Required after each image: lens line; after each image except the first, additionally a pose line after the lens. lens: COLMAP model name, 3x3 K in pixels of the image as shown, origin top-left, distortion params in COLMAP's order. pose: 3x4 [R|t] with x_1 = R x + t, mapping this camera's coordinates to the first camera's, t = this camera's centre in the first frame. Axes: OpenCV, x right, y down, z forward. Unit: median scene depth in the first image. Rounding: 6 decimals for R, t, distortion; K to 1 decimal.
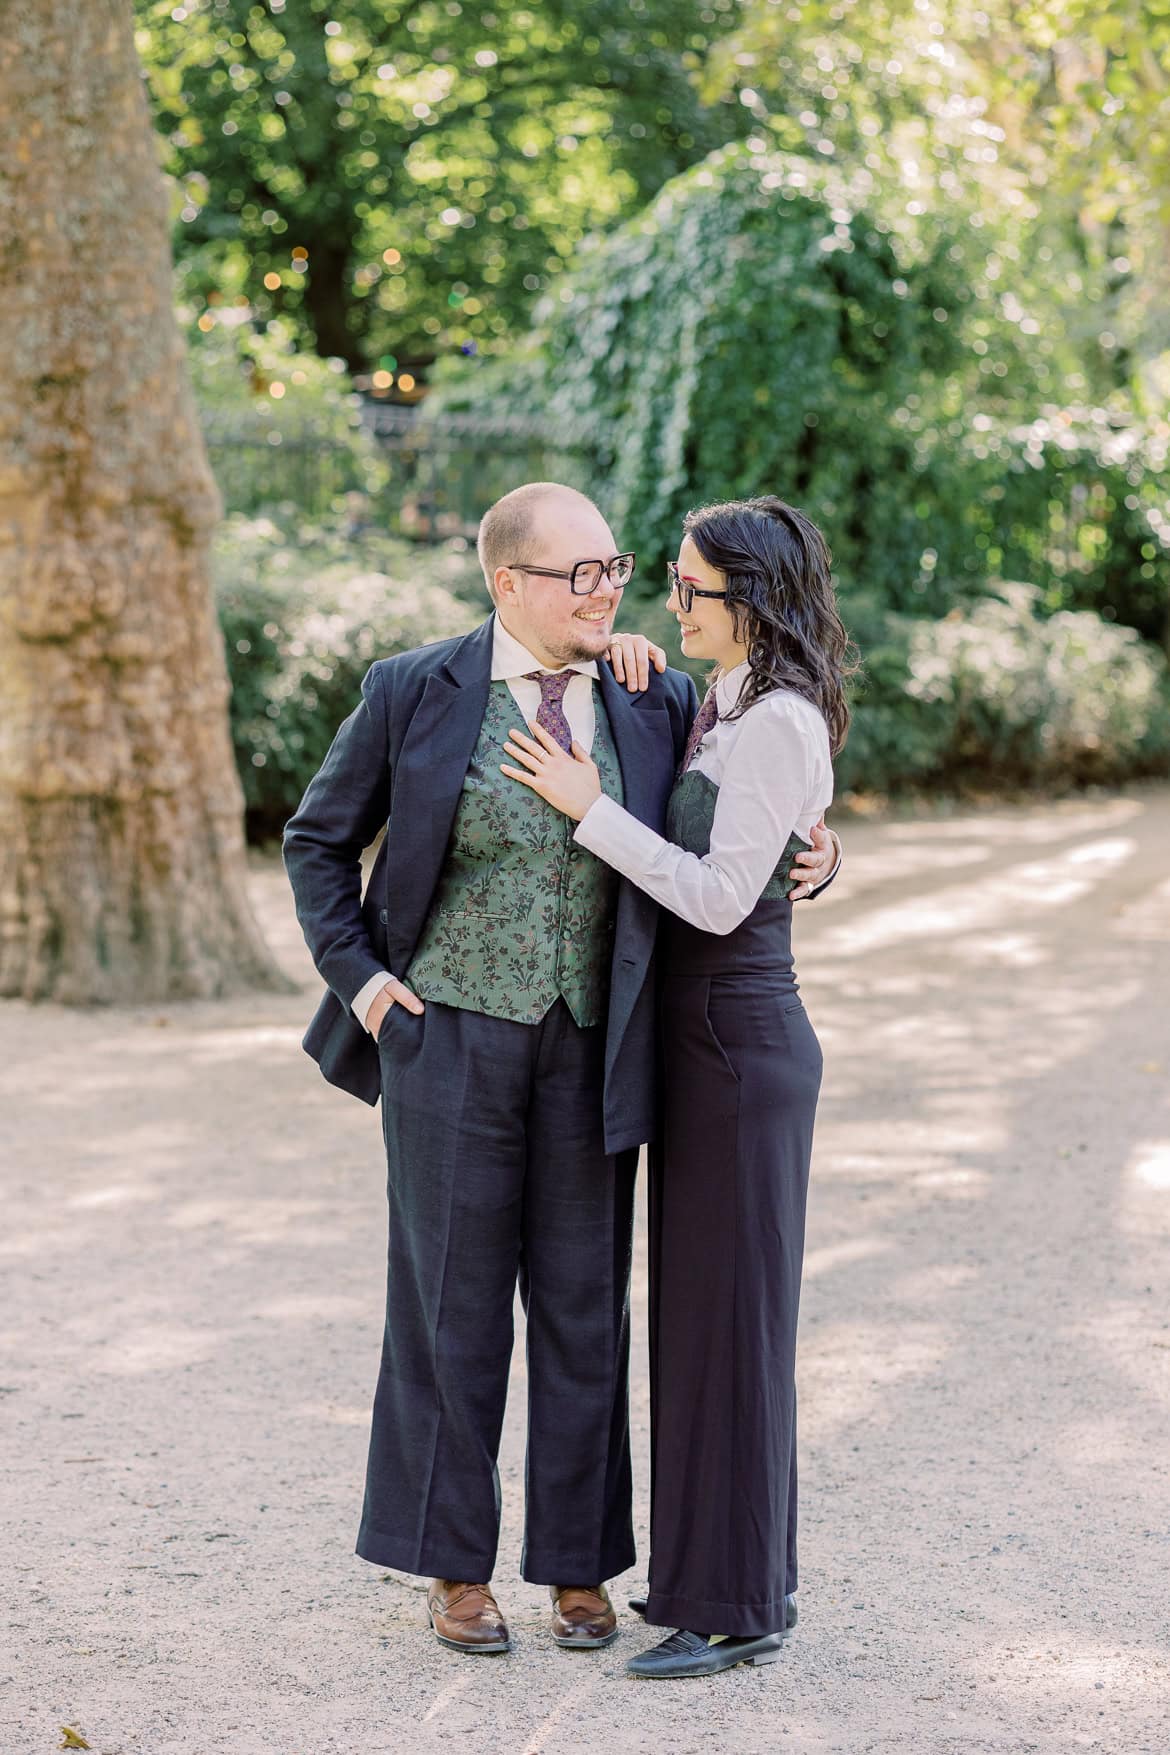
lens RADIAL K [[4292.2, 0, 585.0], [0, 4292.2, 877.5], [0, 0, 1]] dist [0.046418, -0.562904]
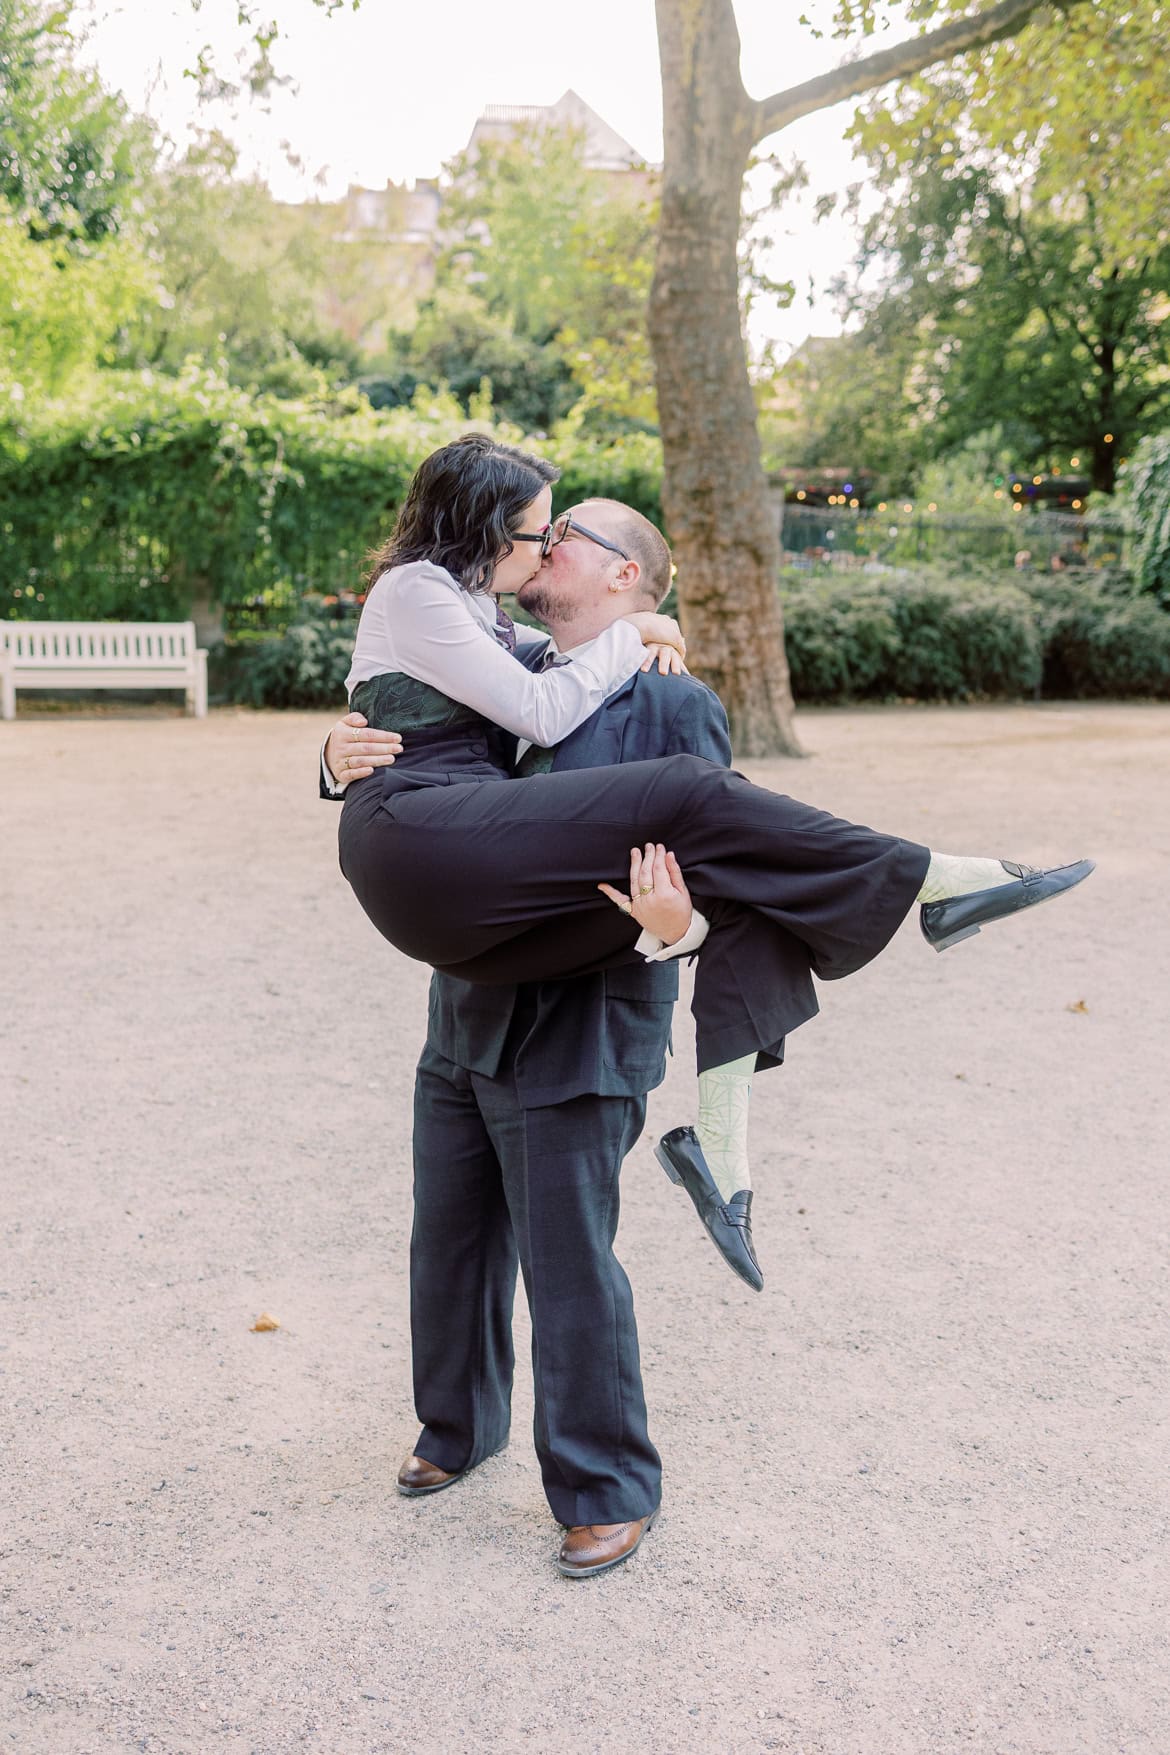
lens RADIAL K [[1761.5, 0, 583.1], [0, 1761.5, 845.9], [0, 0, 1]] dist [0.021085, 0.004981]
pose [[0.926991, 0.077640, -0.366960, 0.180477], [-0.050183, 0.995219, 0.083795, 0.000177], [0.371711, -0.059262, 0.926455, 0.061374]]
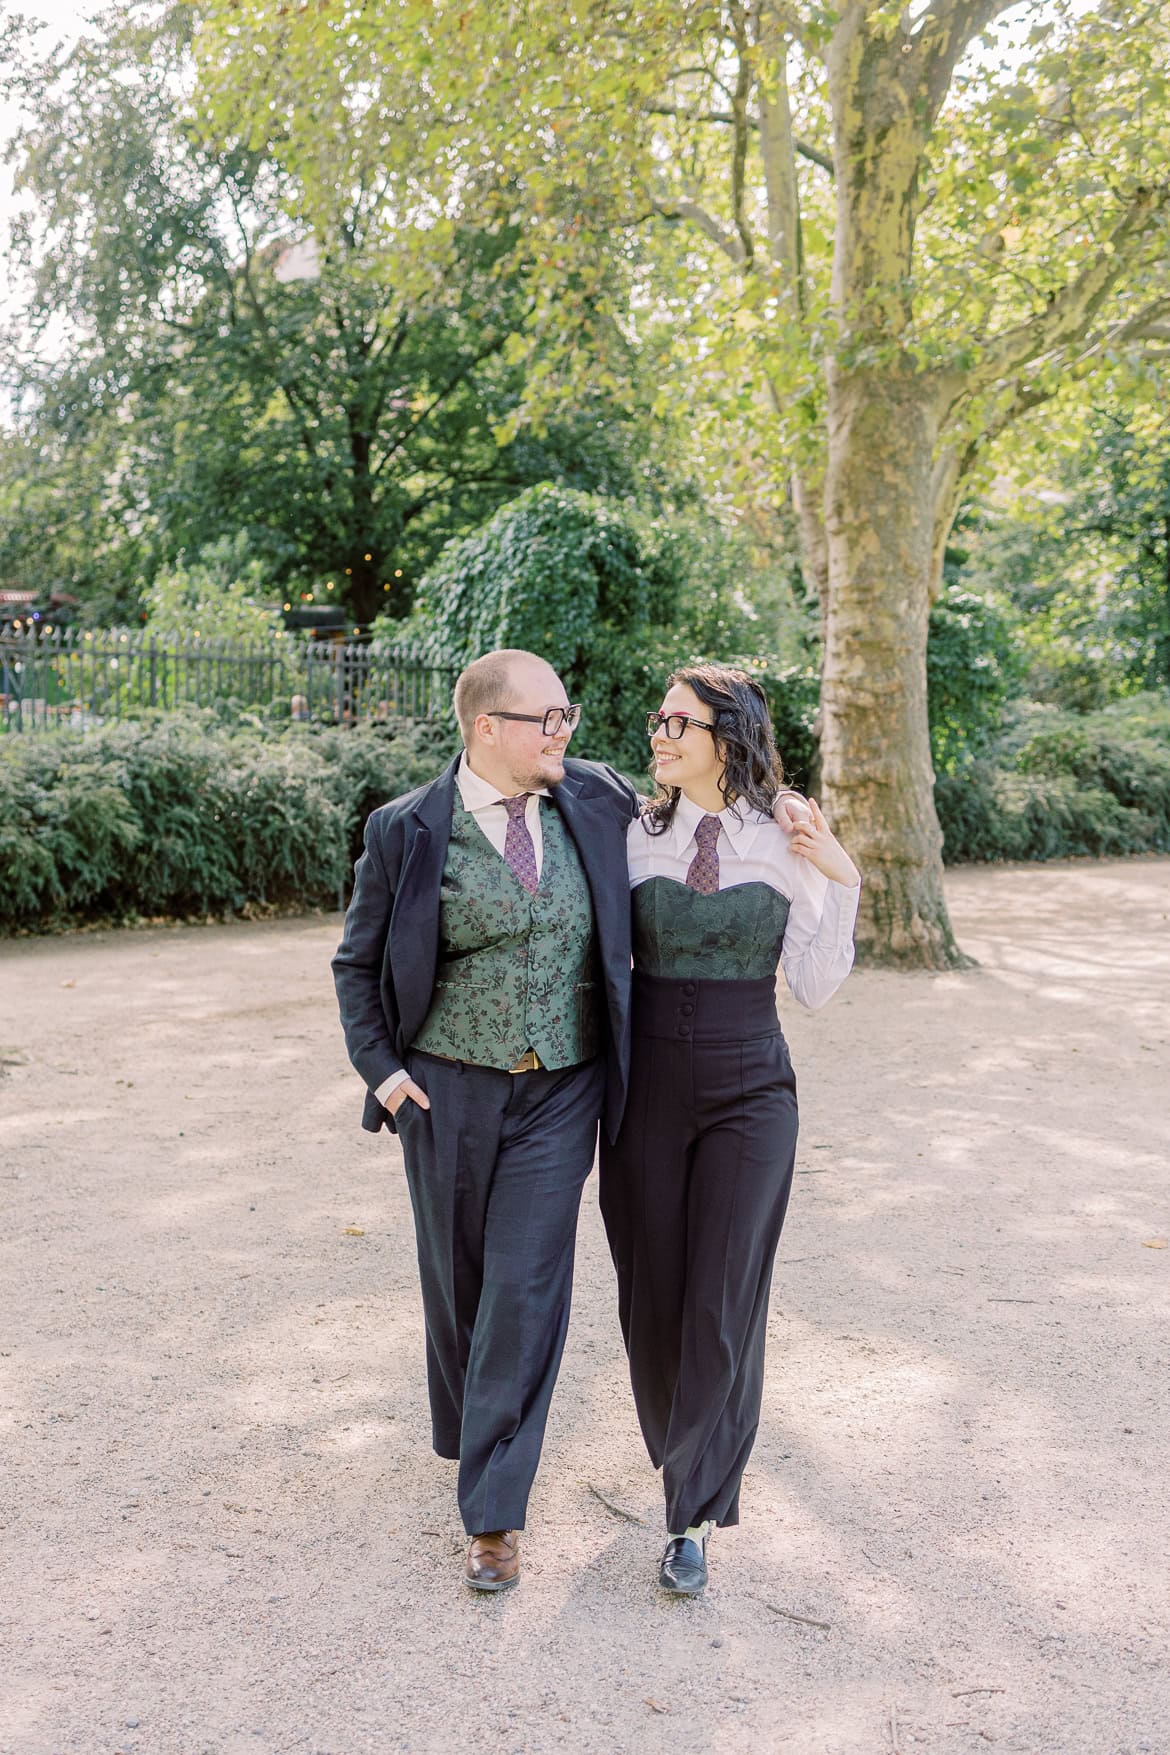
lens RADIAL K [[2158.5, 0, 523.7], [0, 2158.5, 881.4], [0, 0, 1]] dist [0.070377, -0.003119]
pose [[0.999809, 0.012188, -0.015301, 0.092182], [-0.012364, 0.999859, -0.011398, -0.022304], [0.015160, 0.011585, 0.999818, 0.394399]]
